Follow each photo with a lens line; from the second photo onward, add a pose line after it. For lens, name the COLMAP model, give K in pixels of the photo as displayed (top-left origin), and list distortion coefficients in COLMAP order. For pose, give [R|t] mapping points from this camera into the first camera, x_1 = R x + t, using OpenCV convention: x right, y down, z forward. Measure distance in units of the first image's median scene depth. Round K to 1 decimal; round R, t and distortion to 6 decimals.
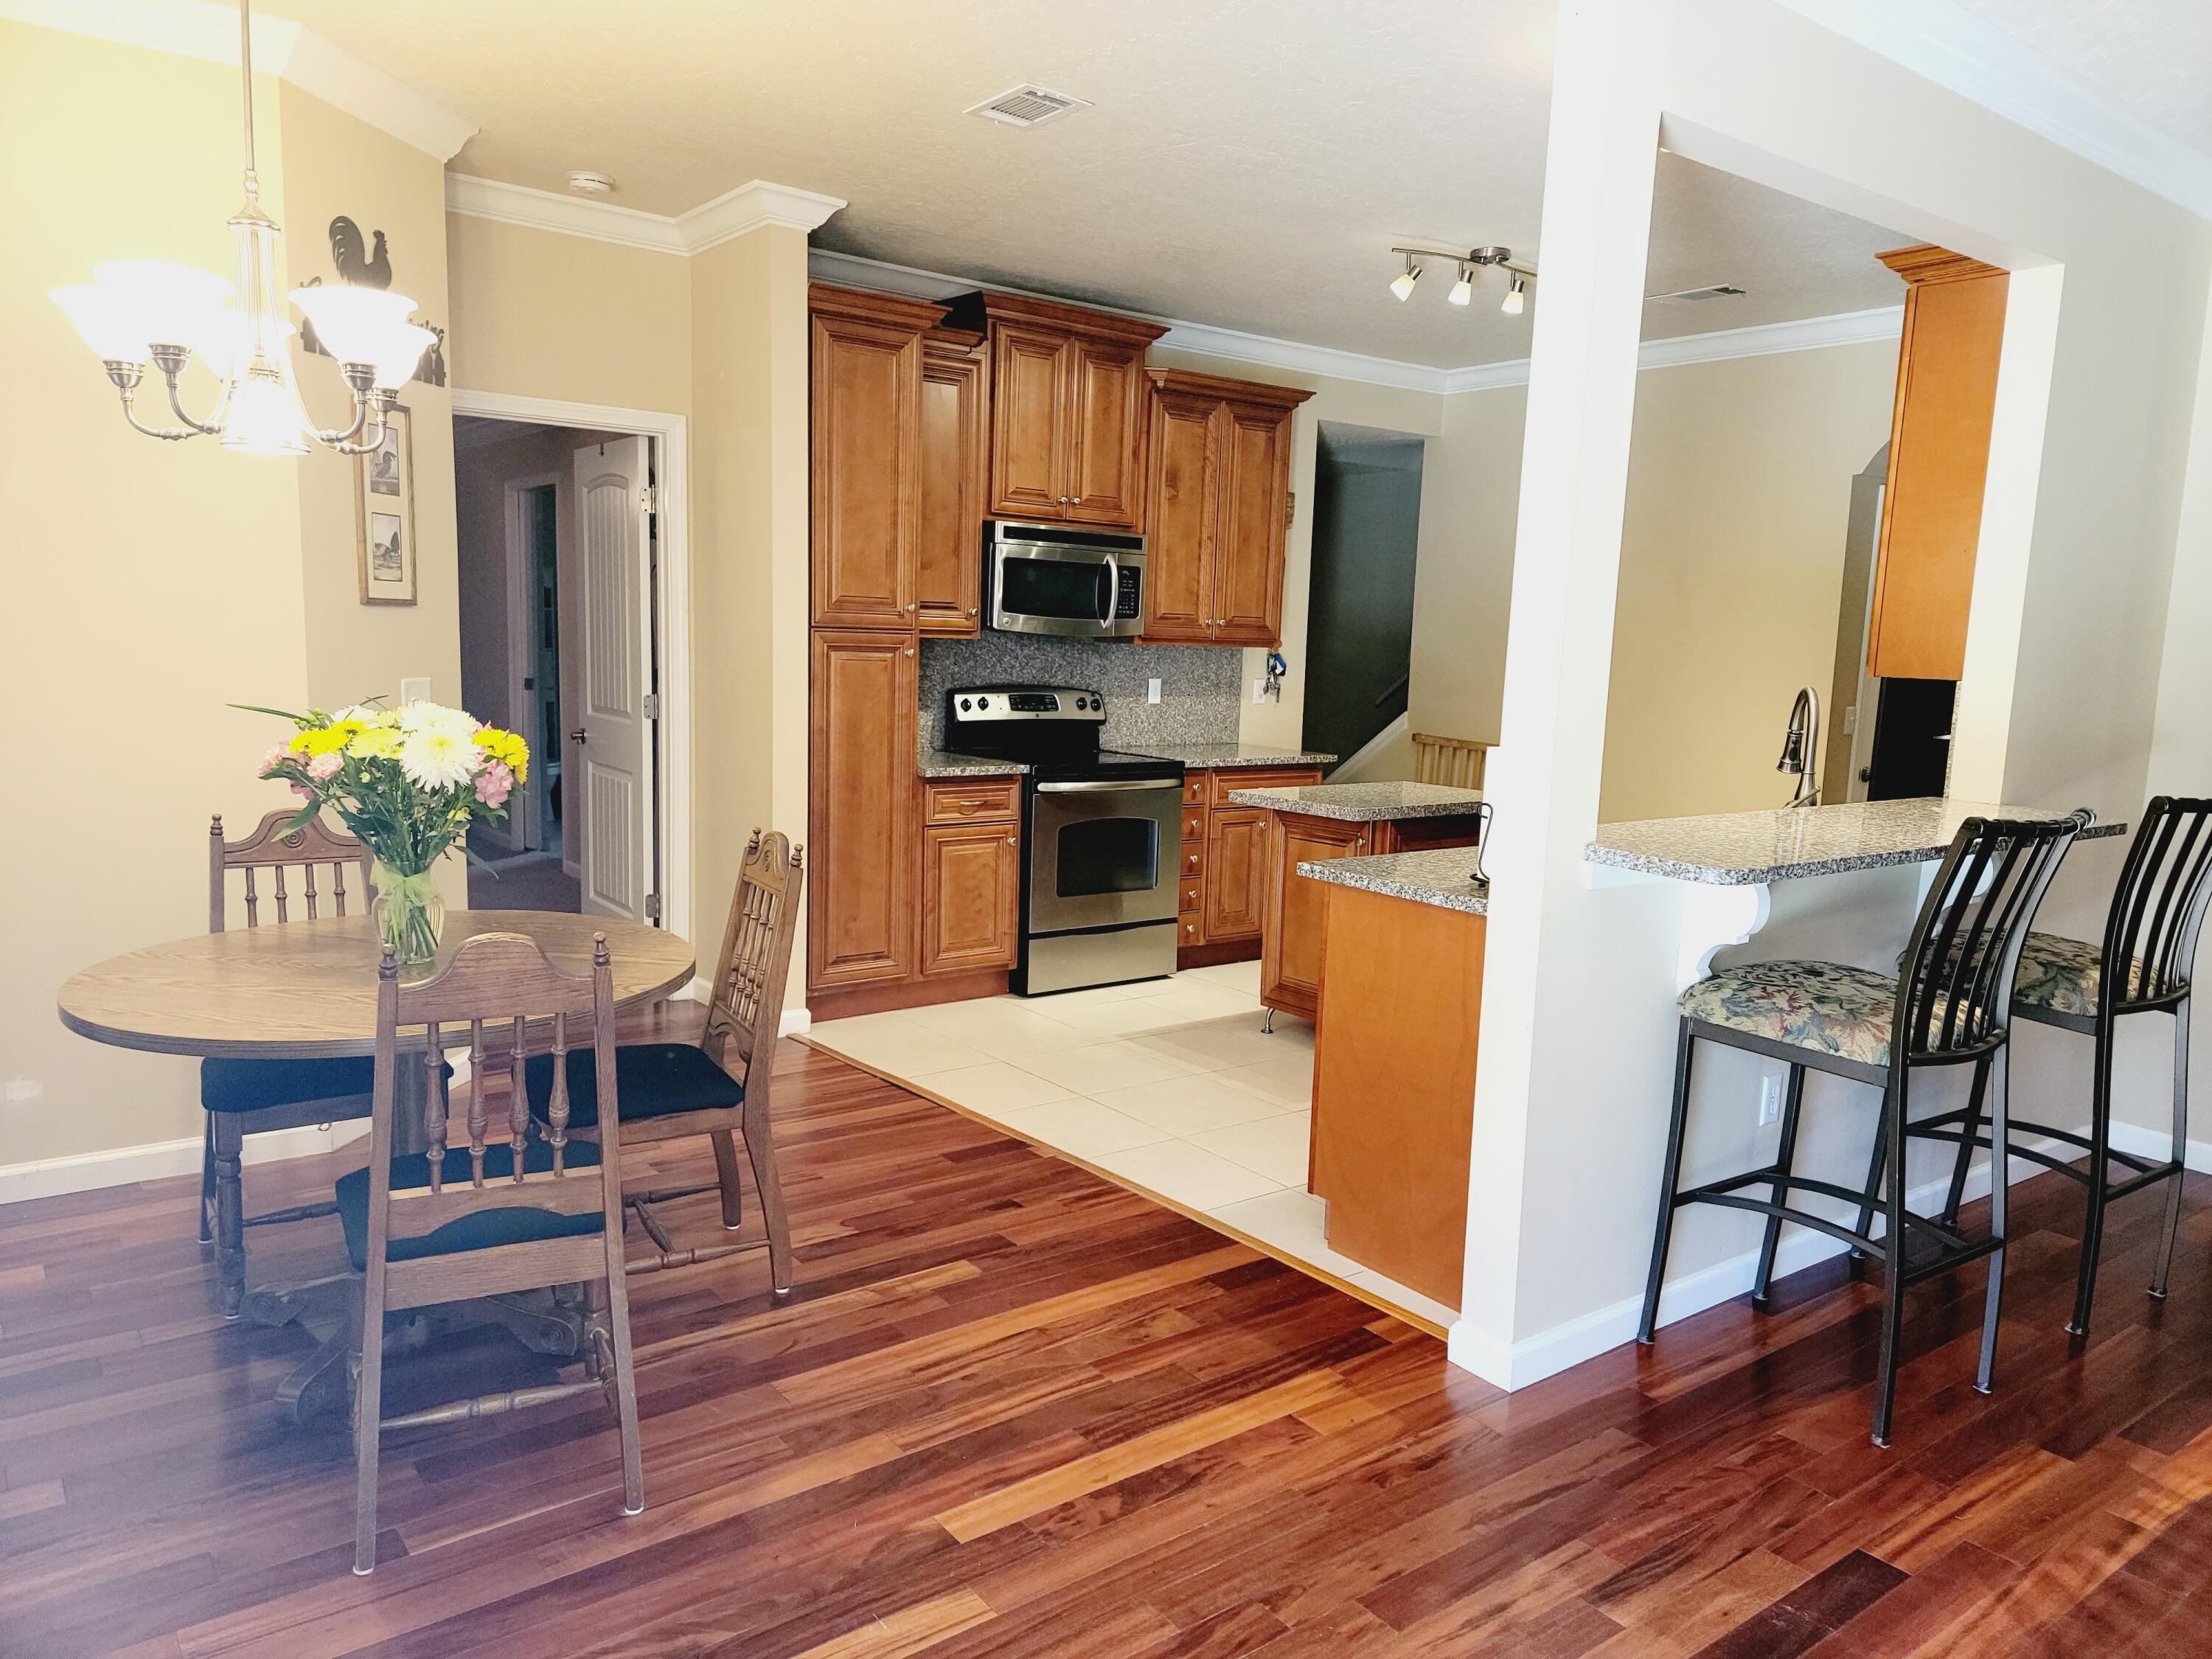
lens RADIAL K [[1538.1, 0, 1100.4], [0, 1538.1, 844.6], [0, 0, 1]] dist [0.045312, -0.021584]
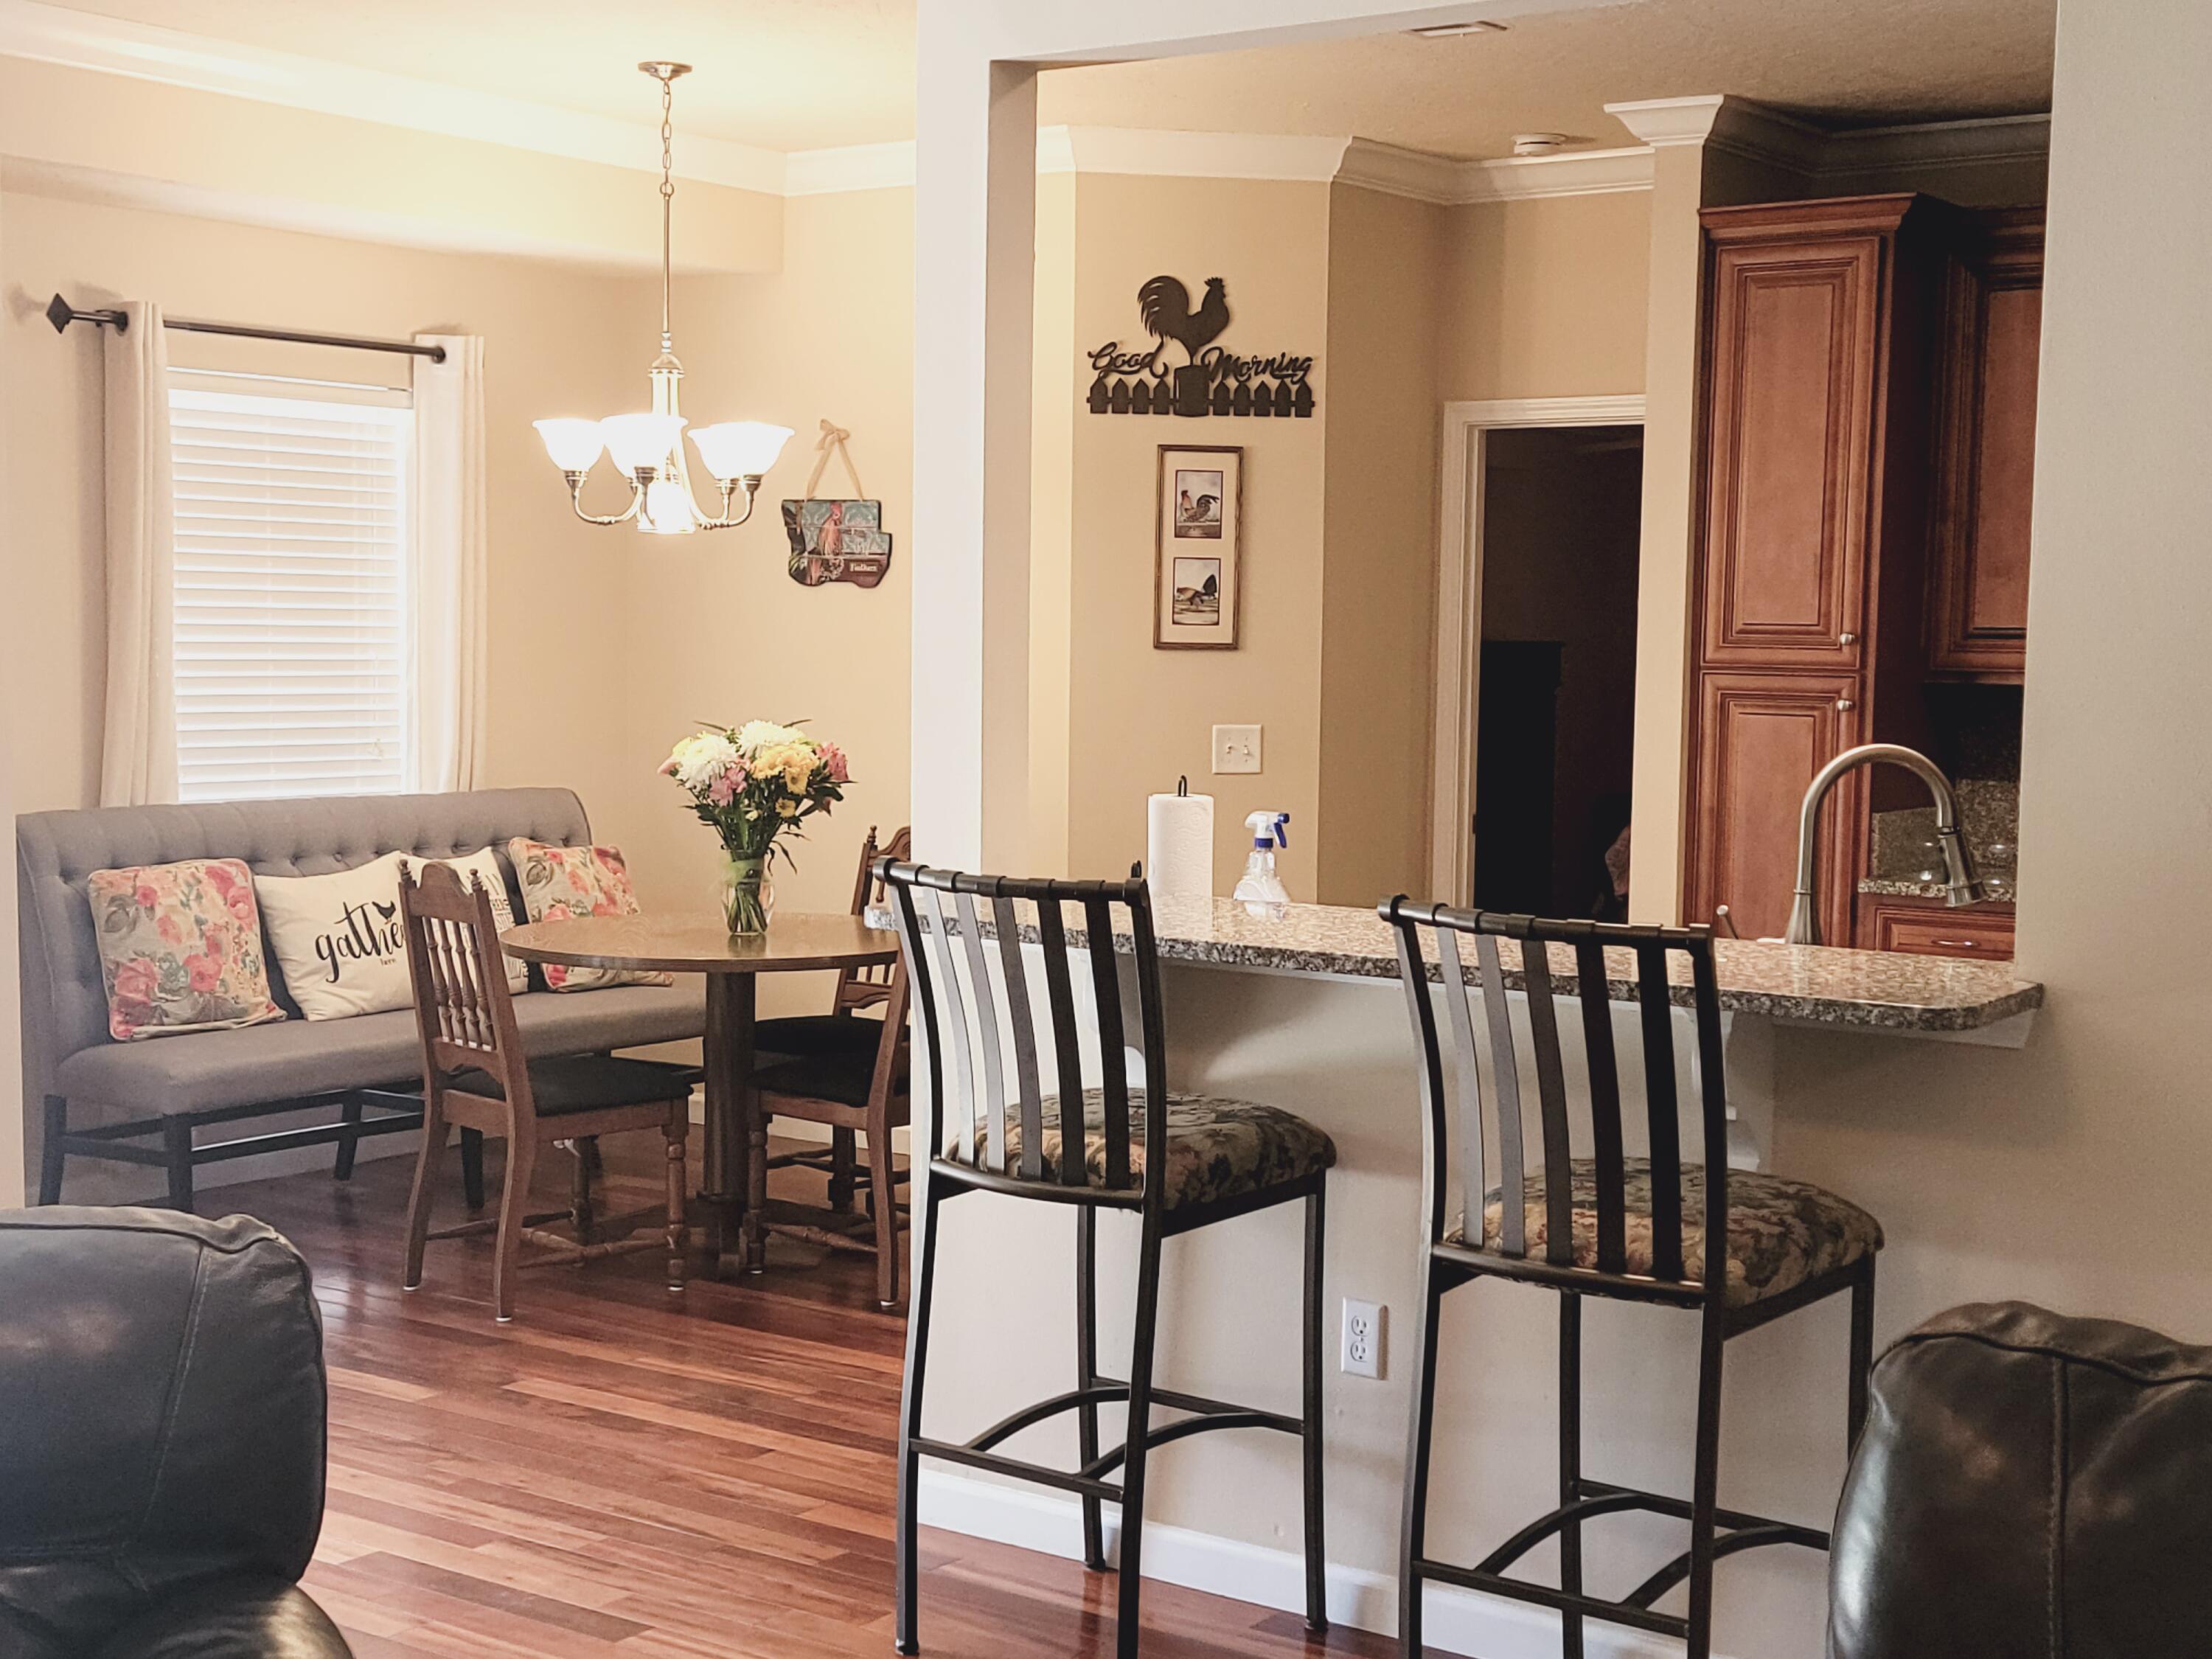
lens RADIAL K [[2972.9, 0, 1108.5], [0, 2972.9, 837.0], [0, 0, 1]] dist [0.180157, 0.000000]
pose [[0.298205, 0.043636, -0.953504, 0.966102], [-0.140336, 0.990103, 0.001422, -0.022860], [0.944129, 0.133387, 0.301377, 0.288800]]
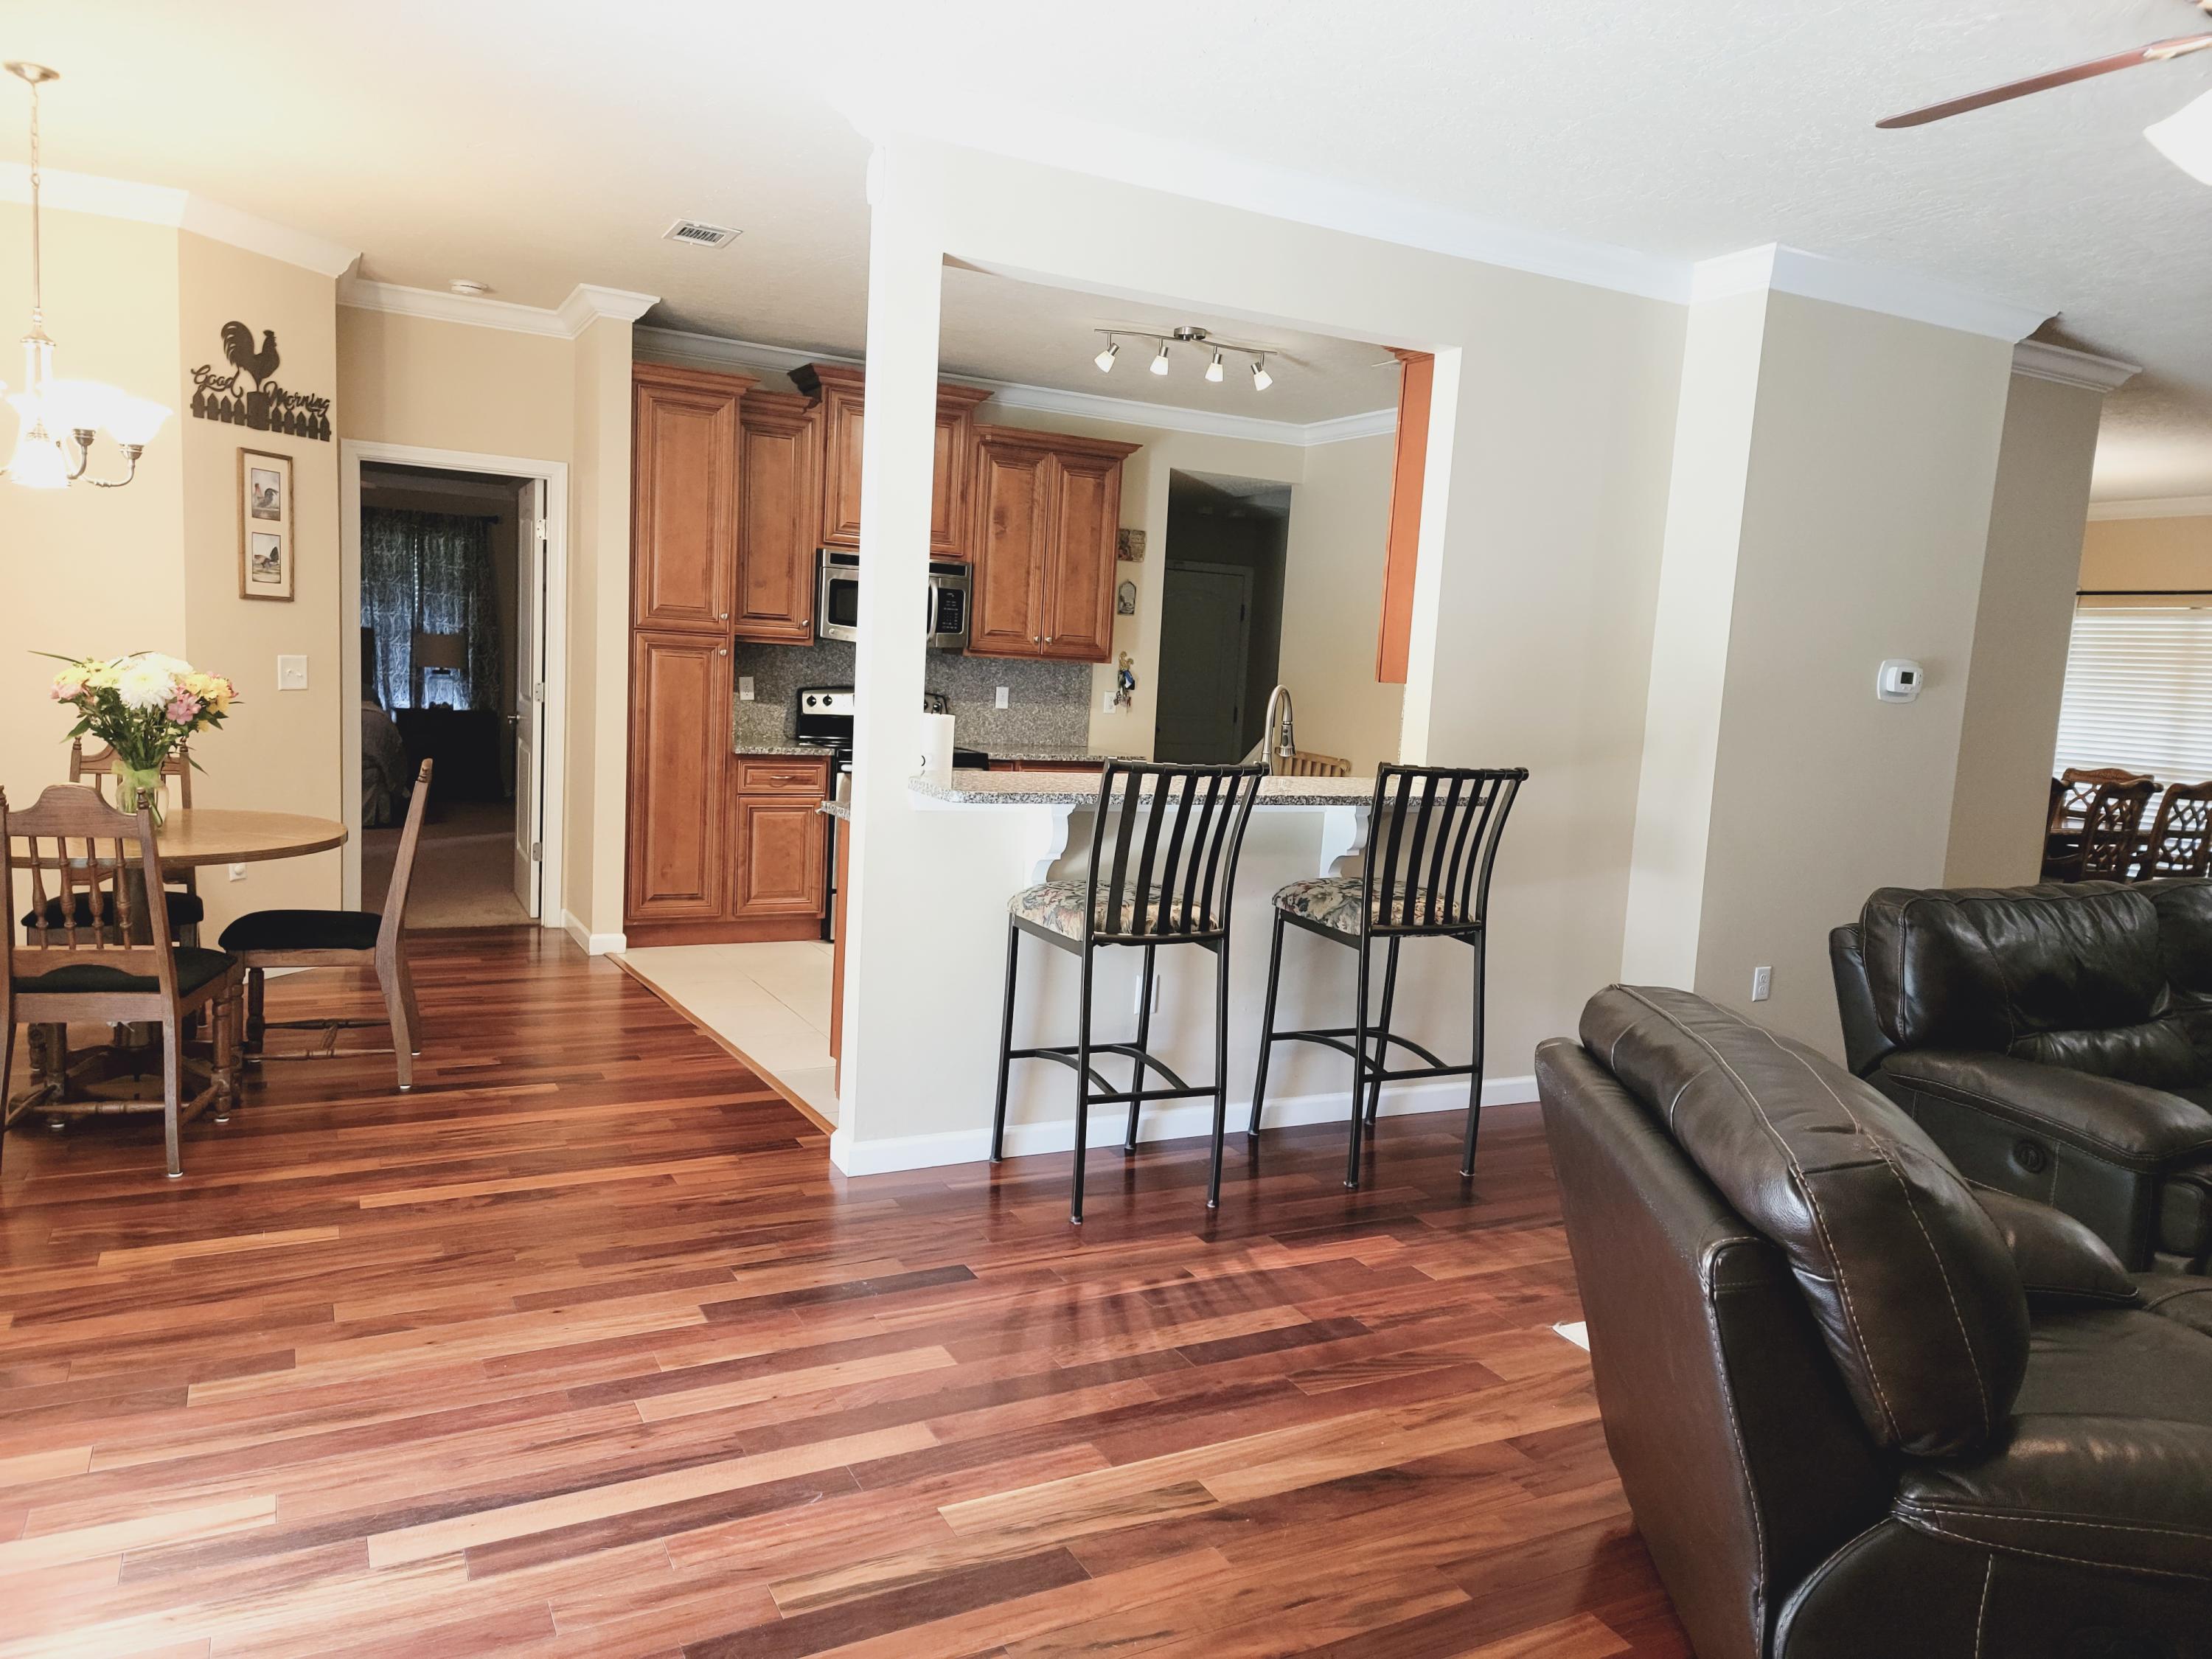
lens RADIAL K [[1538.1, 0, 1099.0], [0, 1538.1, 835.6], [0, 0, 1]] dist [0.045312, -0.021584]
pose [[0.986293, 0.039884, -0.160112, 0.355578], [-0.045288, 0.998516, -0.030241, 0.043666], [0.158668, 0.037077, 0.986635, -0.162308]]
